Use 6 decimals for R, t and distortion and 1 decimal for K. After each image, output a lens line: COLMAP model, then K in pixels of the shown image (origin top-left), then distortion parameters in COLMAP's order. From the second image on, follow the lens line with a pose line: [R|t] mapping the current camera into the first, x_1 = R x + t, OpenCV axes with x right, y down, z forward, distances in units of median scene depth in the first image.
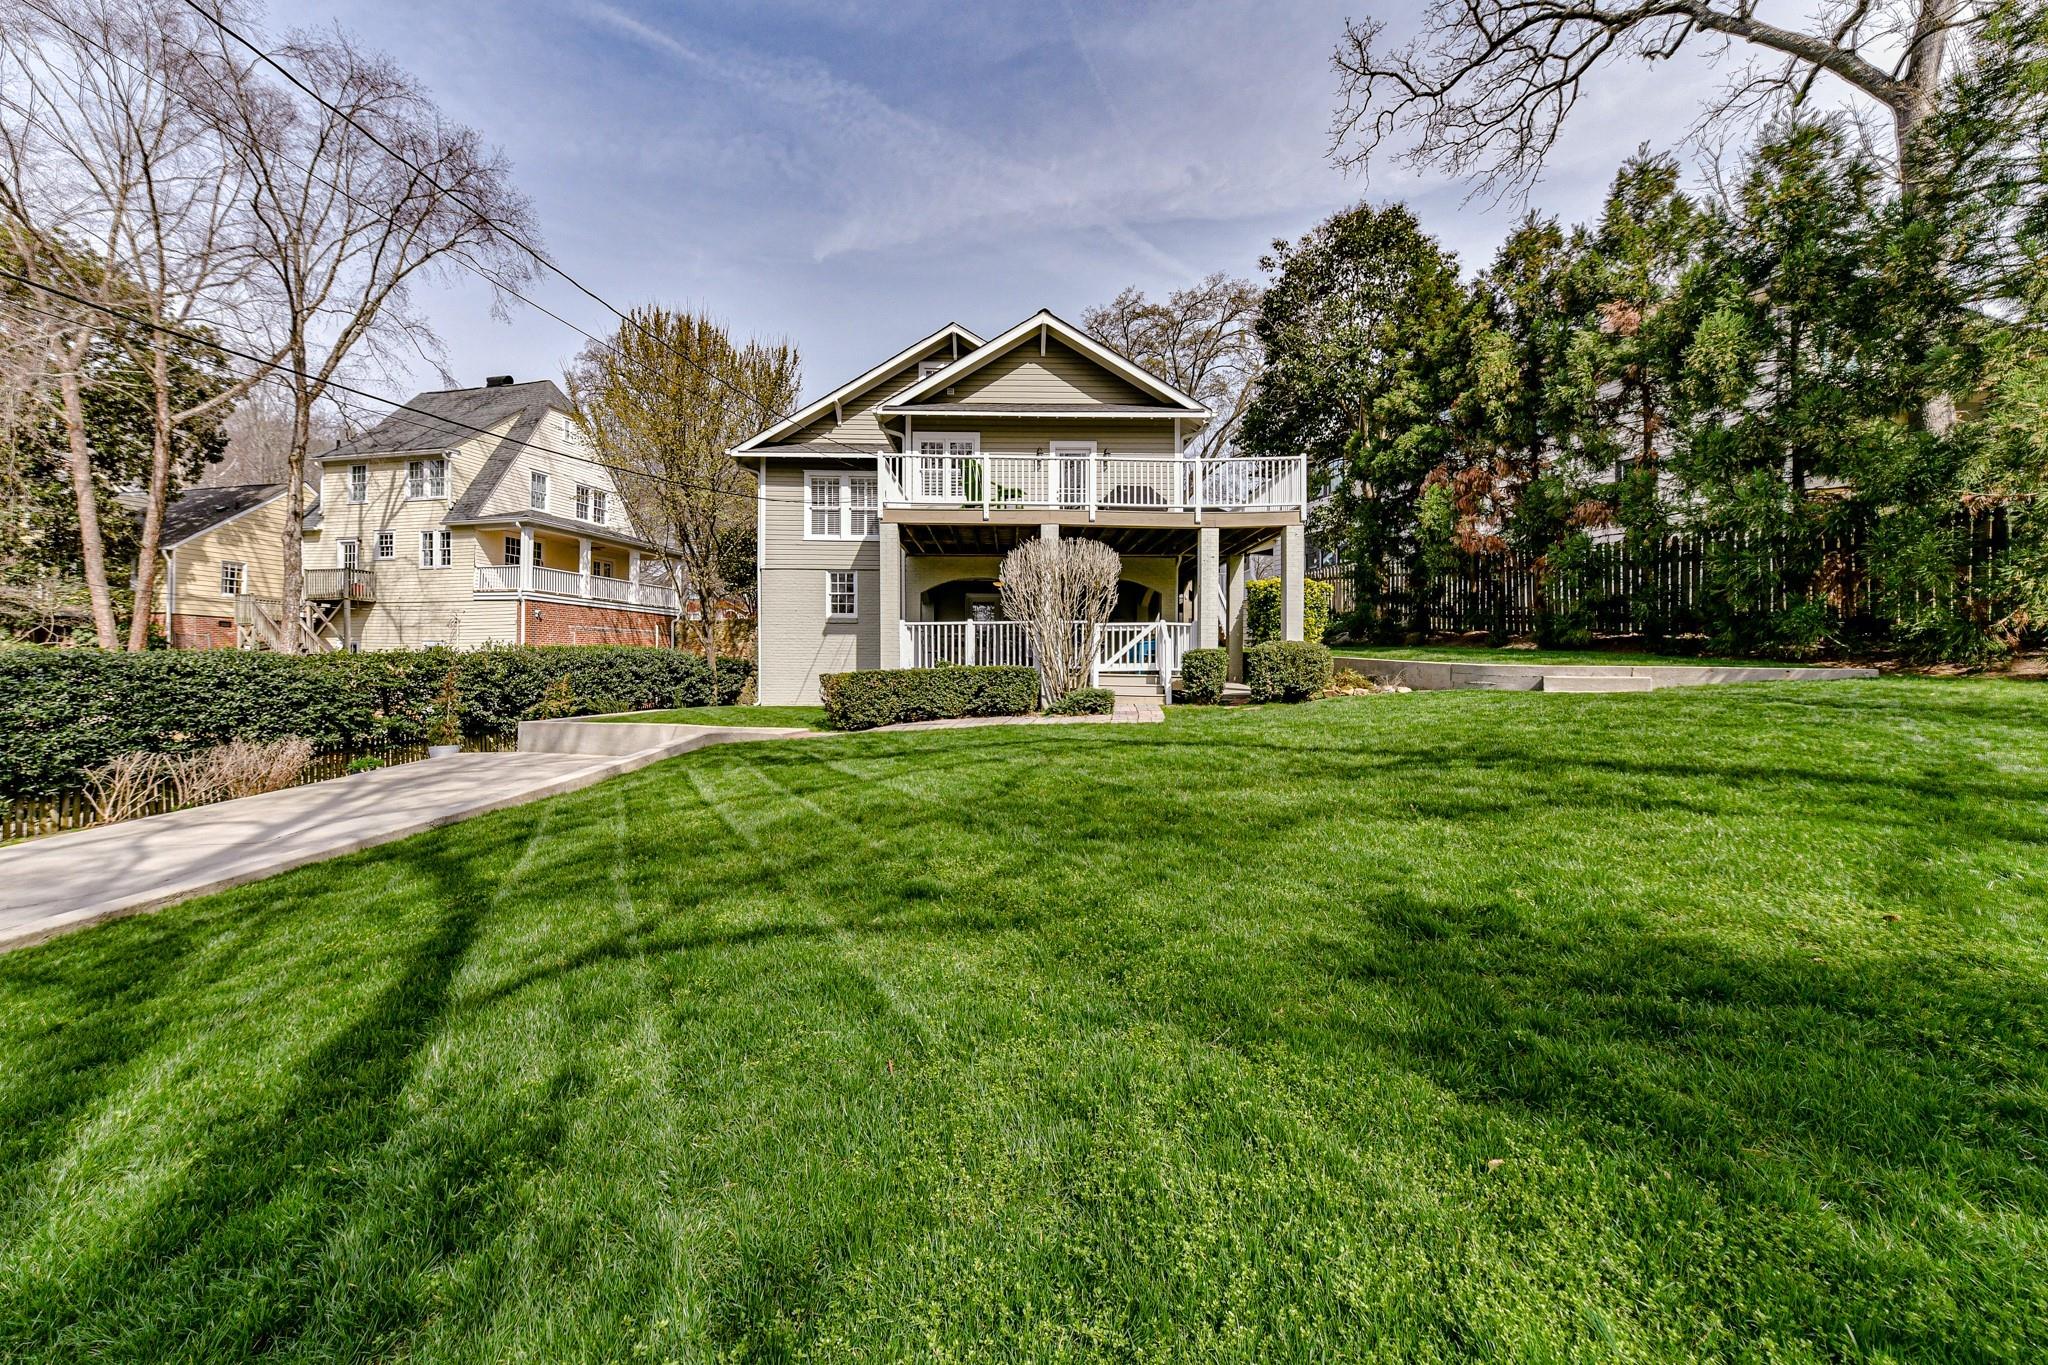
lens RADIAL K [[795.6, 0, 1024.0], [0, 795.6, 682.5], [0, 0, 1]] dist [0.015650, 0.000019]
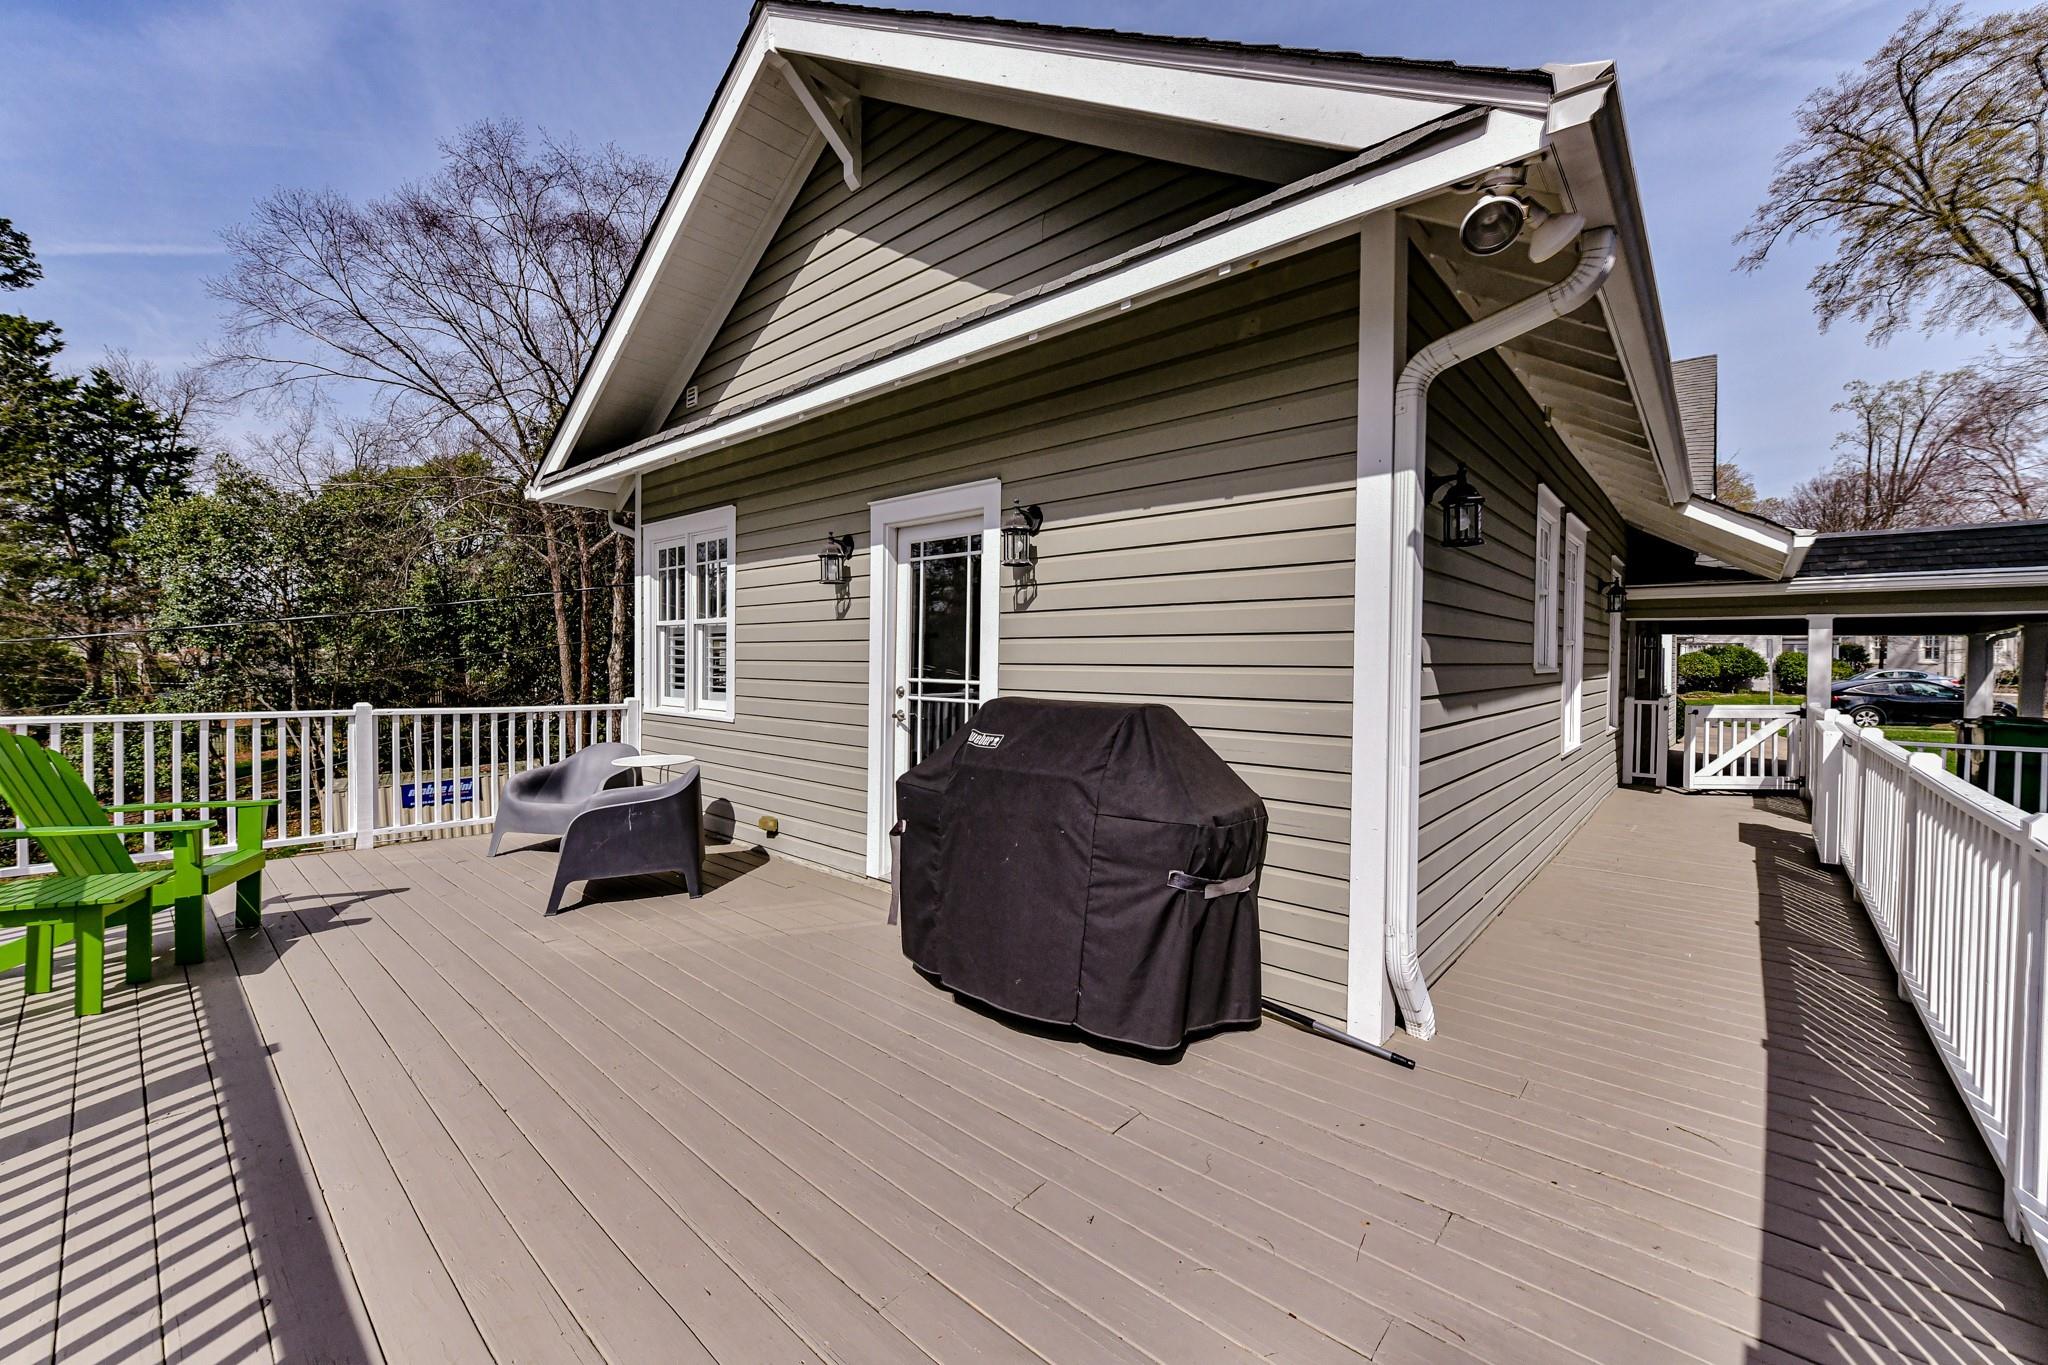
lens RADIAL K [[799.2, 0, 1024.0], [0, 799.2, 682.5], [0, 0, 1]] dist [-0.002537, -0.000349]
pose [[0.740274, 0.024097, -0.671873, 0.157395], [-0.018339, 0.999709, 0.015650, -0.156994], [0.672055, 0.000736, 0.740501, 0.529224]]
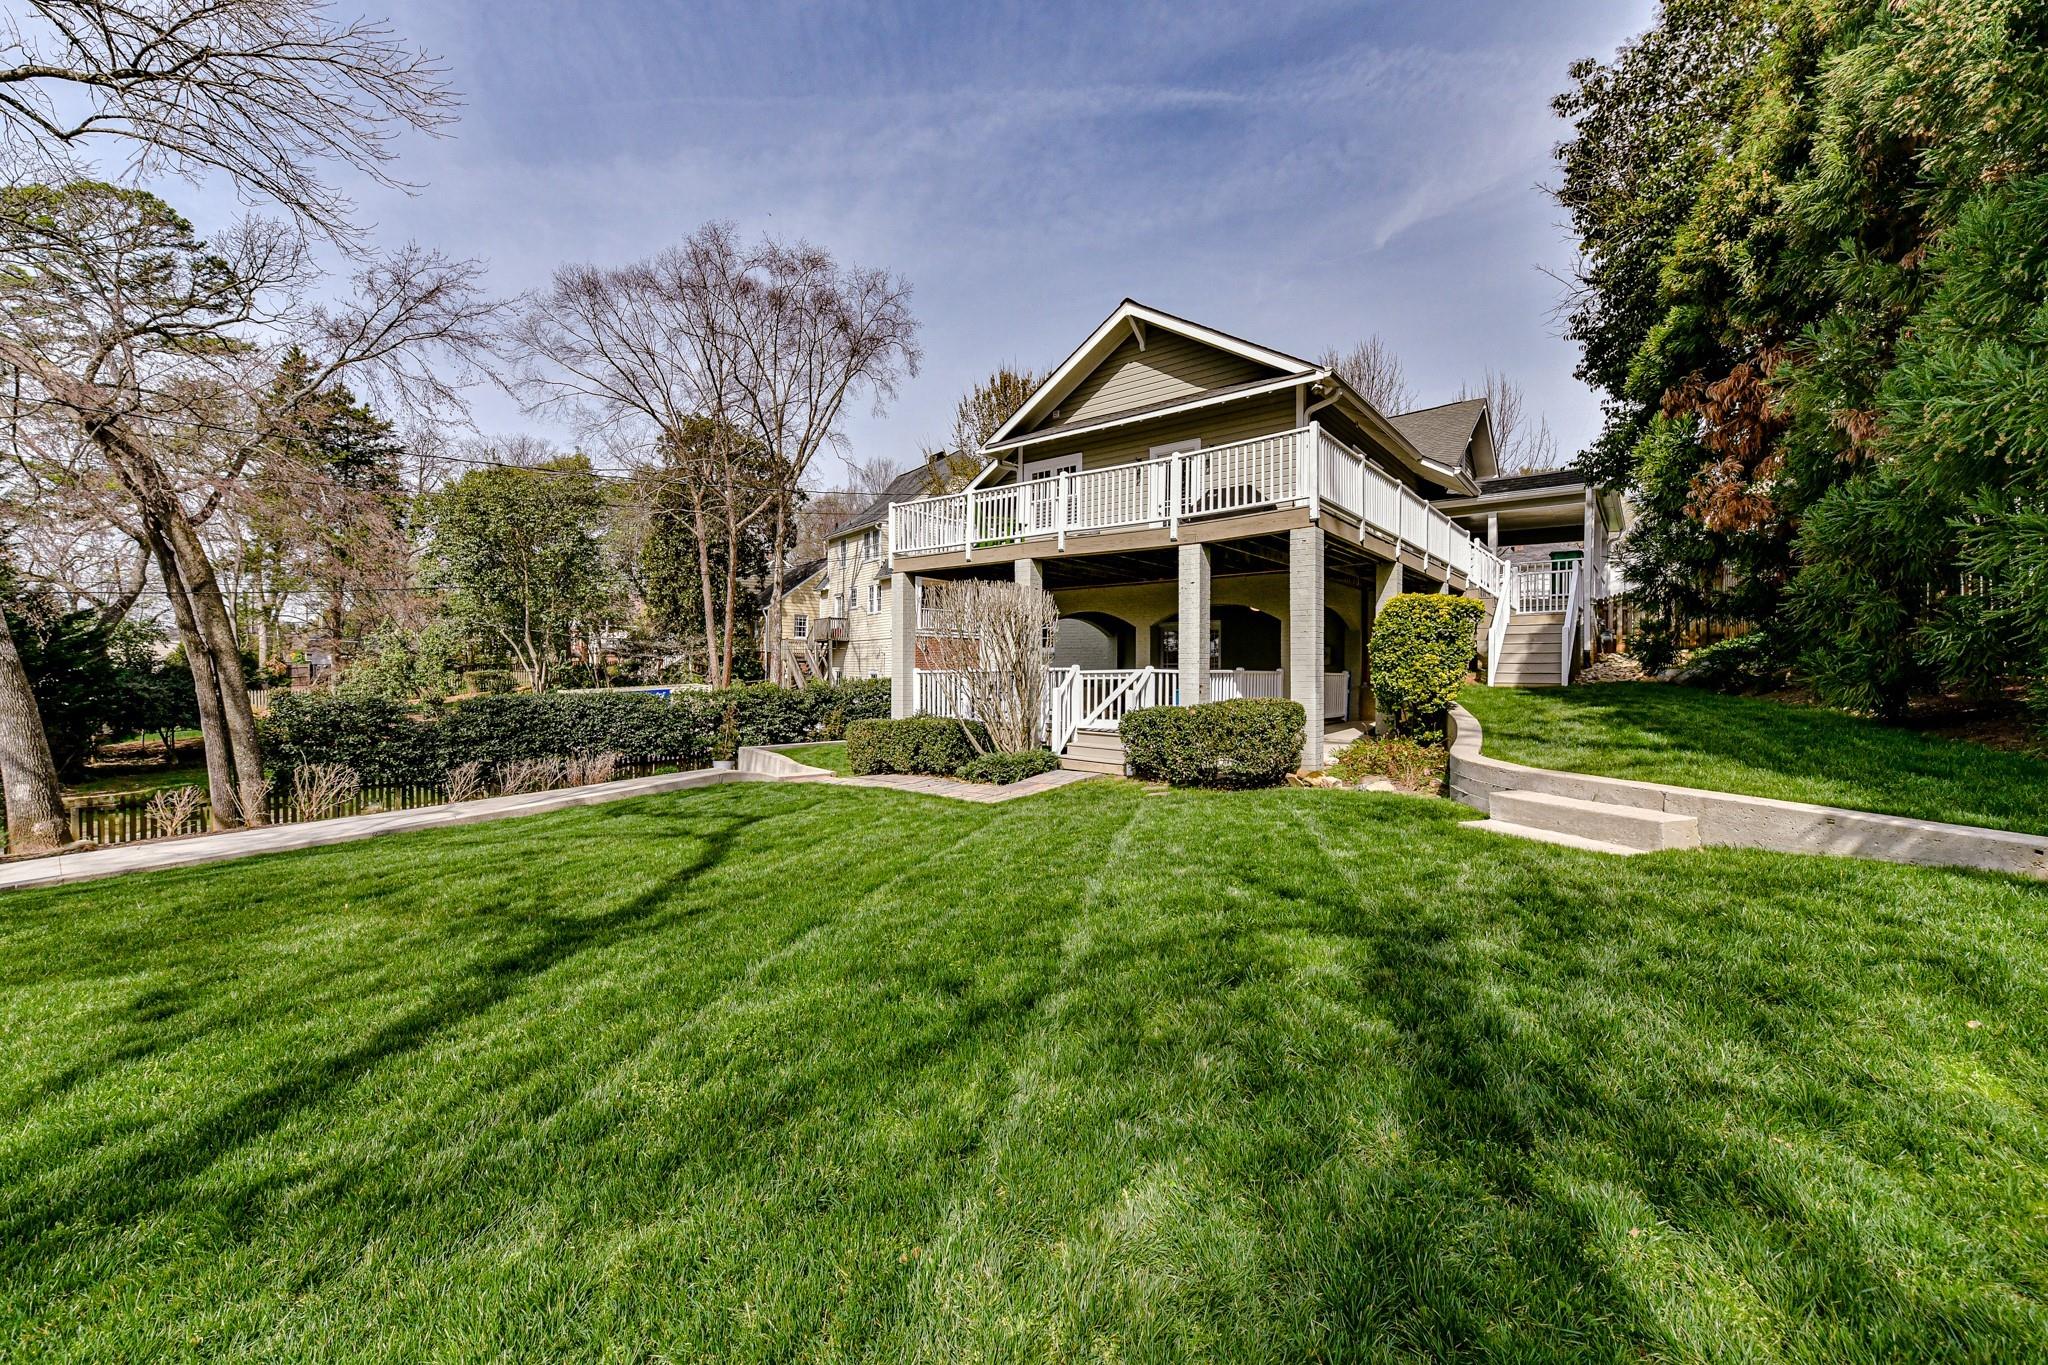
lens RADIAL K [[799.2, 0, 1024.0], [0, 799.2, 682.5], [0, 0, 1]] dist [-0.002537, -0.000349]
pose [[0.777900, 0.006056, -0.628358, 0.294372], [-0.011948, 0.999915, -0.005154, -0.029067], [0.628274, 0.011517, 0.777907, 0.160325]]
